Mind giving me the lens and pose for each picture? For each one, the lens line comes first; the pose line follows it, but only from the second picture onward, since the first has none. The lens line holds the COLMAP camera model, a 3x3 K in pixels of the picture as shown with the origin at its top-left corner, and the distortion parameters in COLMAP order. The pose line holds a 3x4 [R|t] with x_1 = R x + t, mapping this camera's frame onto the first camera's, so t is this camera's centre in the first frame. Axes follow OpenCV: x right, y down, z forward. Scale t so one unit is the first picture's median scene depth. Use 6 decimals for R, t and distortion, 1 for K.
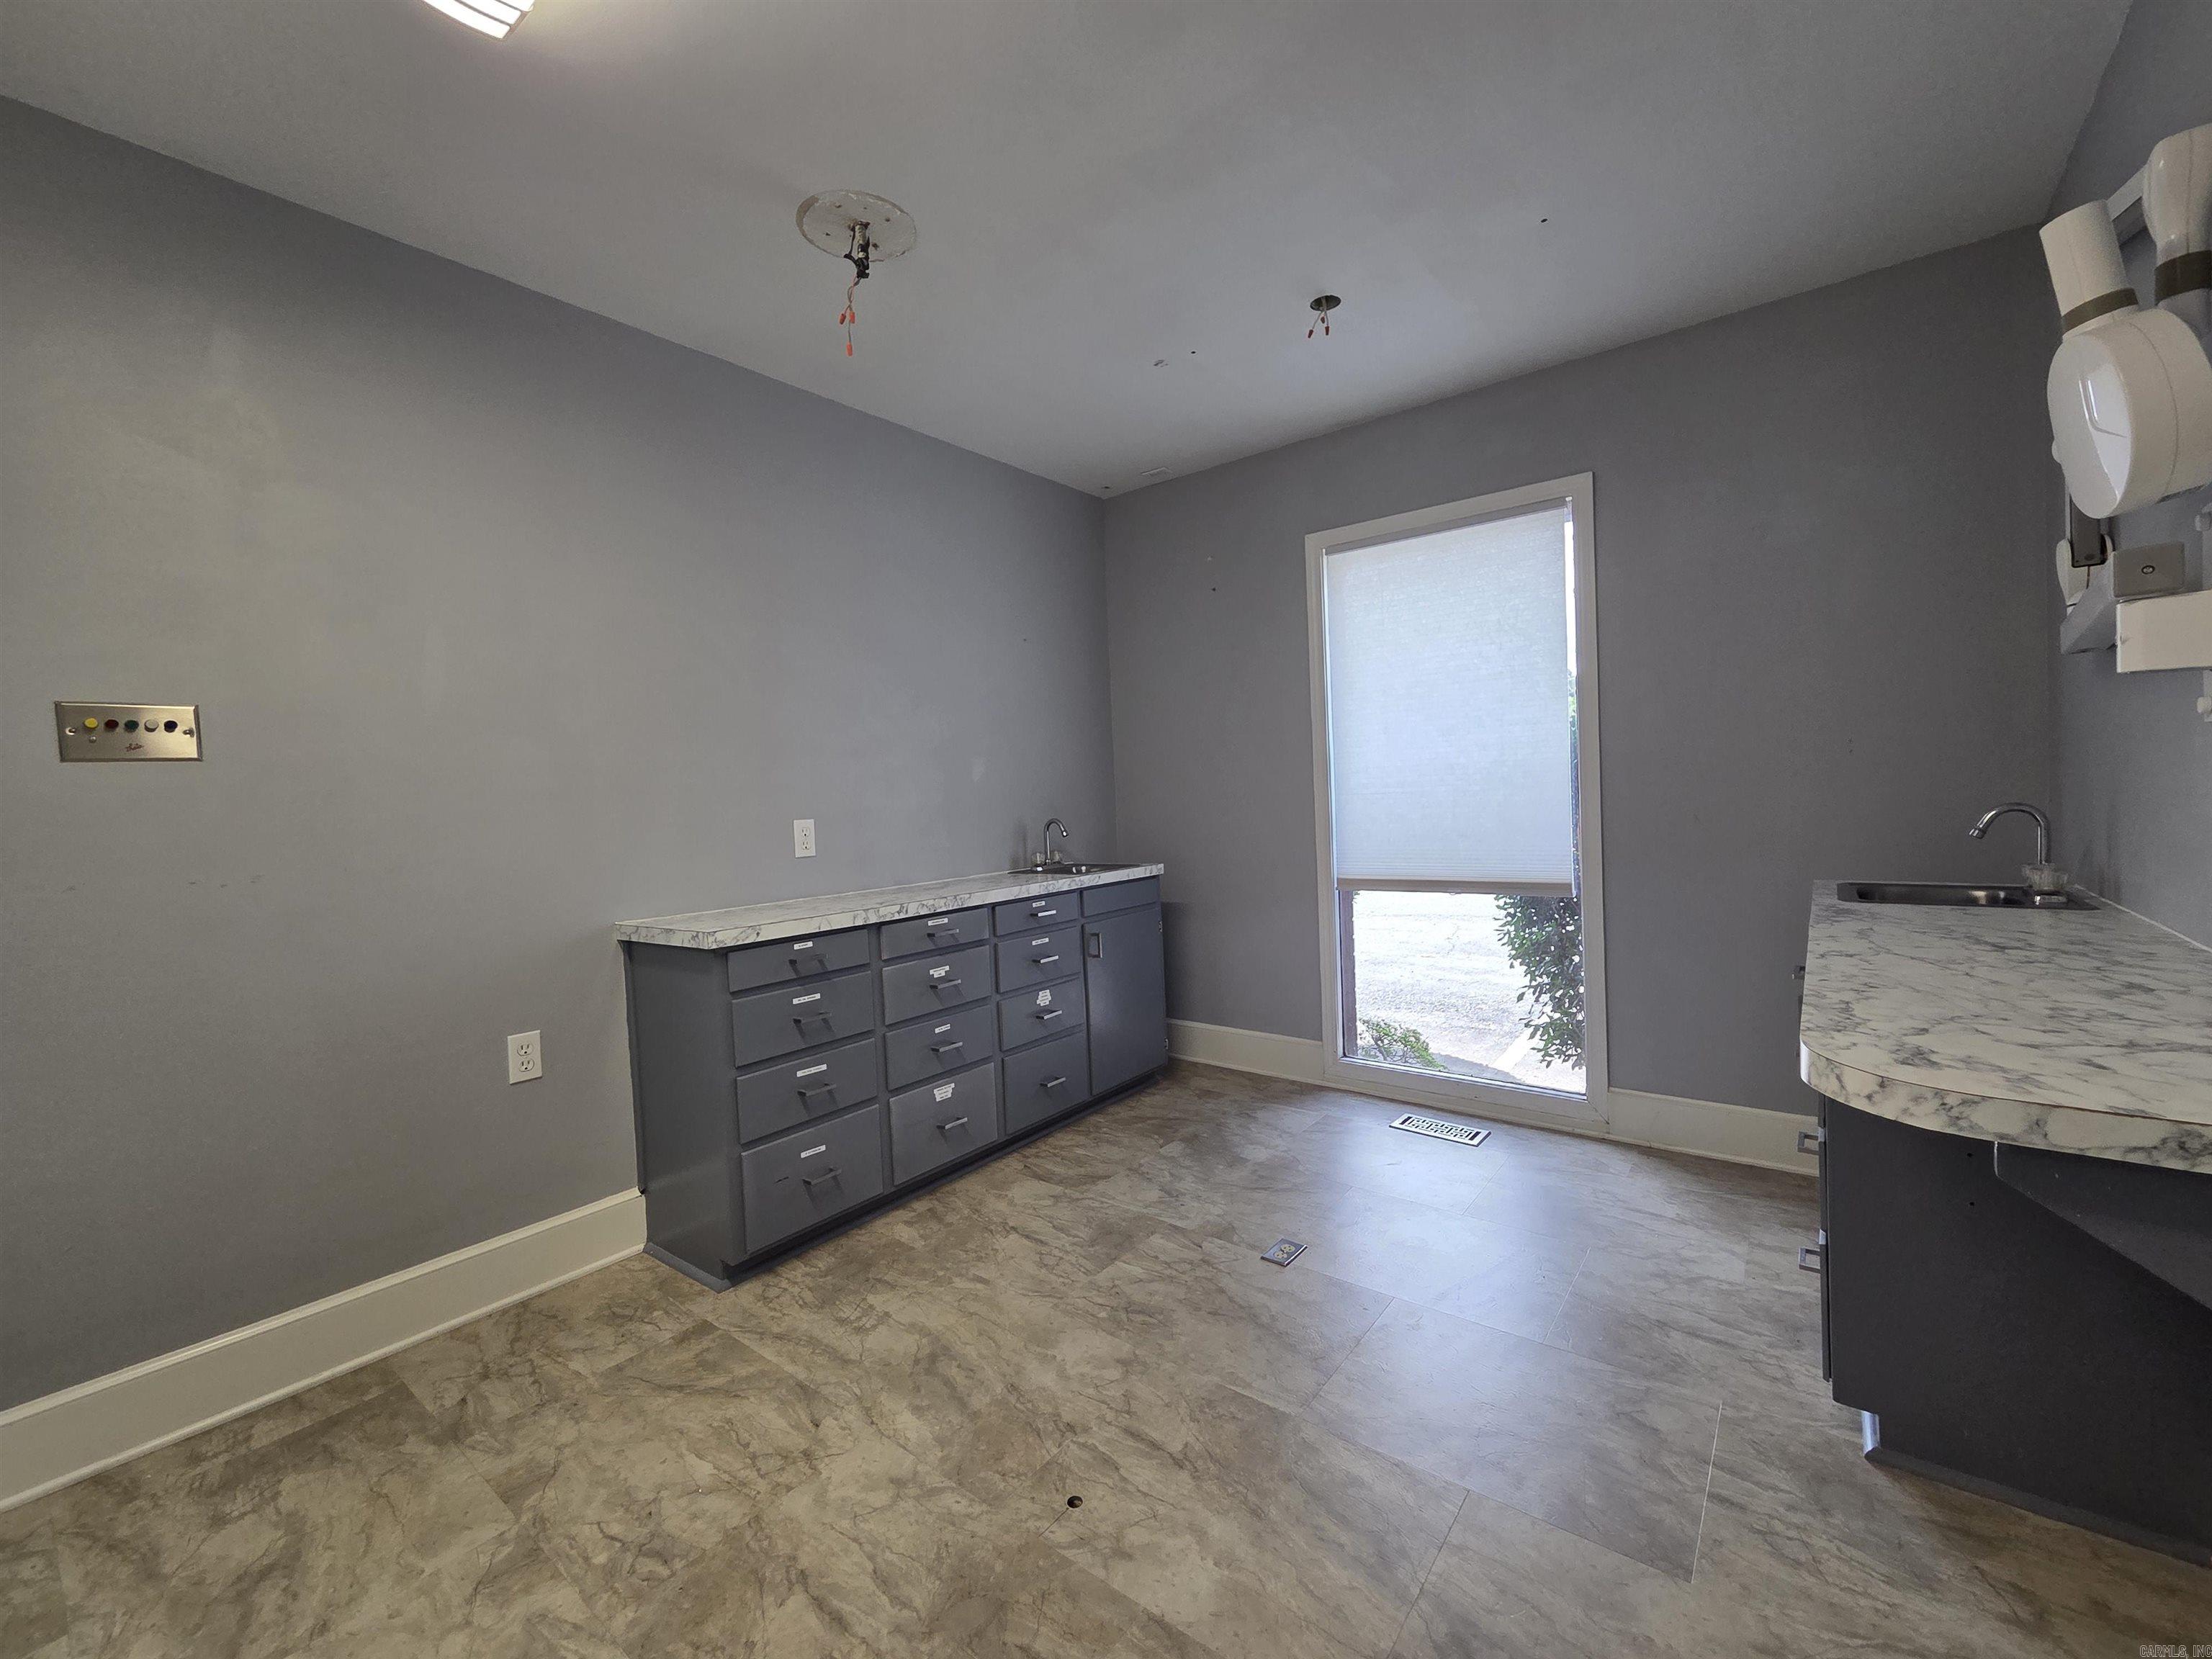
lens RADIAL K [[907.8, 0, 1114.0], [0, 907.8, 829.0], [0, 0, 1]] dist [0.009278, -0.002632]
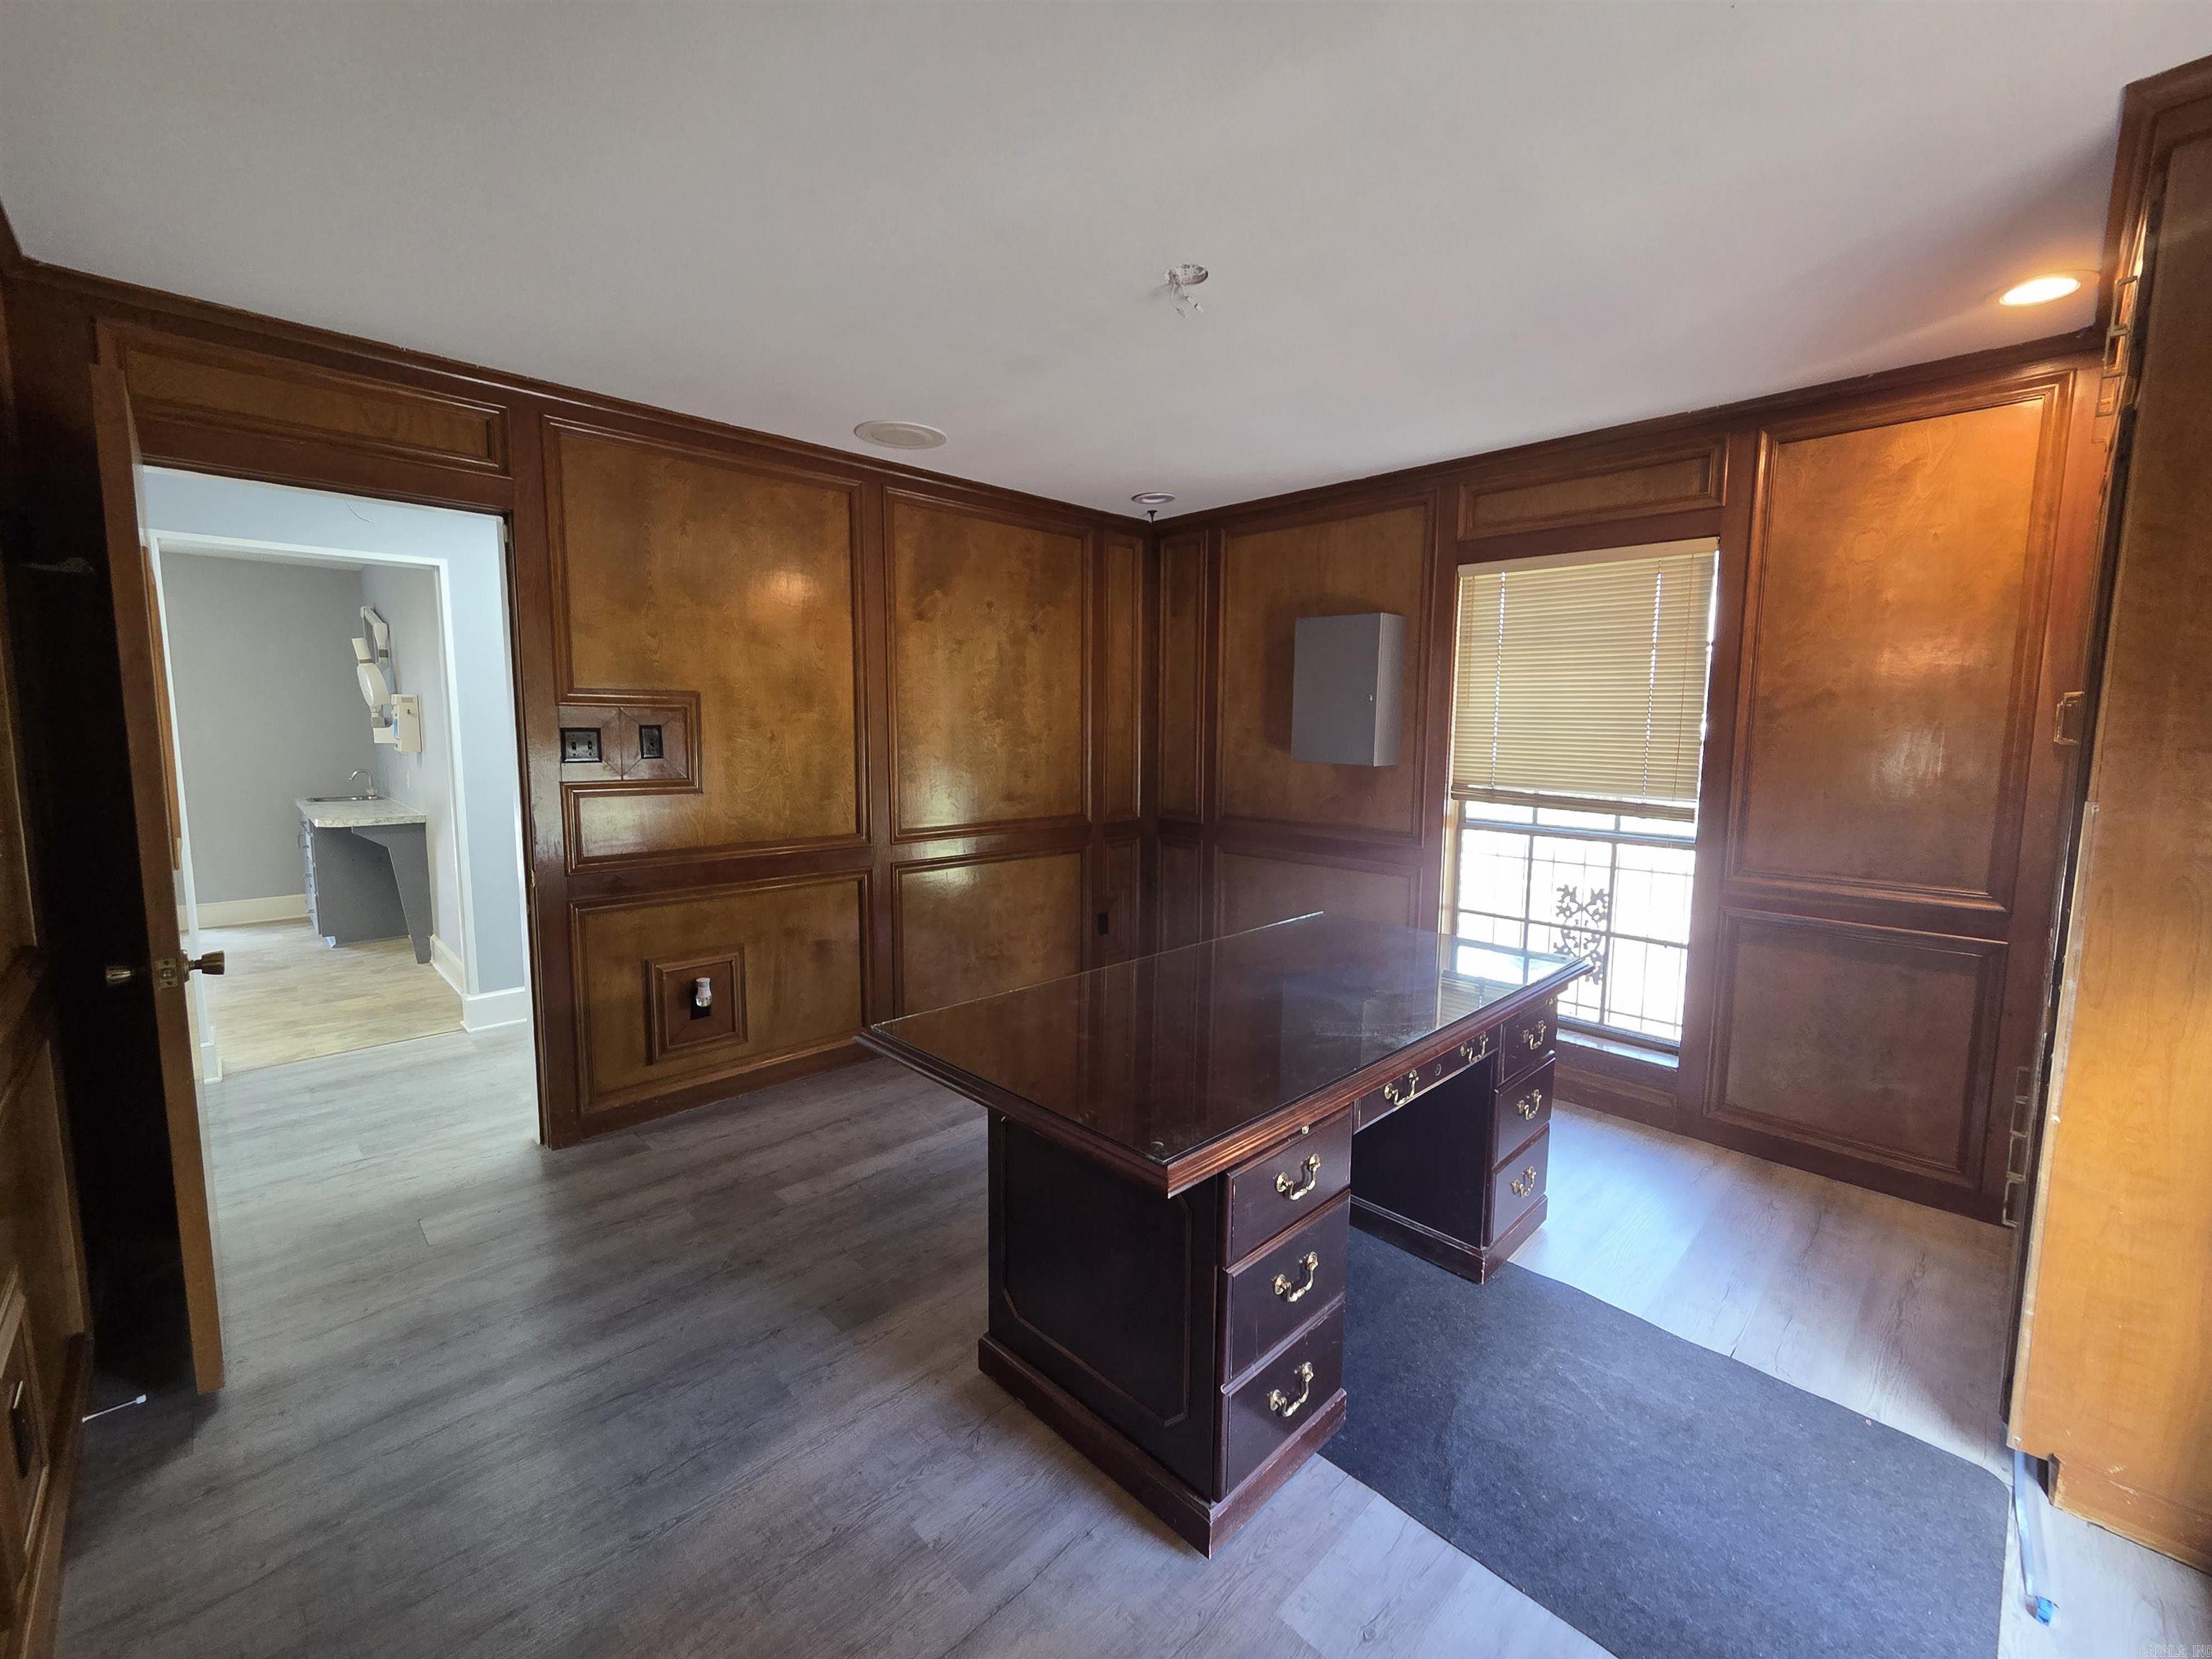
lens RADIAL K [[907.8, 0, 1104.4], [0, 907.8, 828.9], [0, 0, 1]] dist [0.009278, -0.002632]
pose [[0.144596, -0.058714, 0.987747, -2.328359], [0.018468, 0.998224, 0.056634, 0.060896], [-0.989318, 0.010052, 0.145423, -2.618845]]
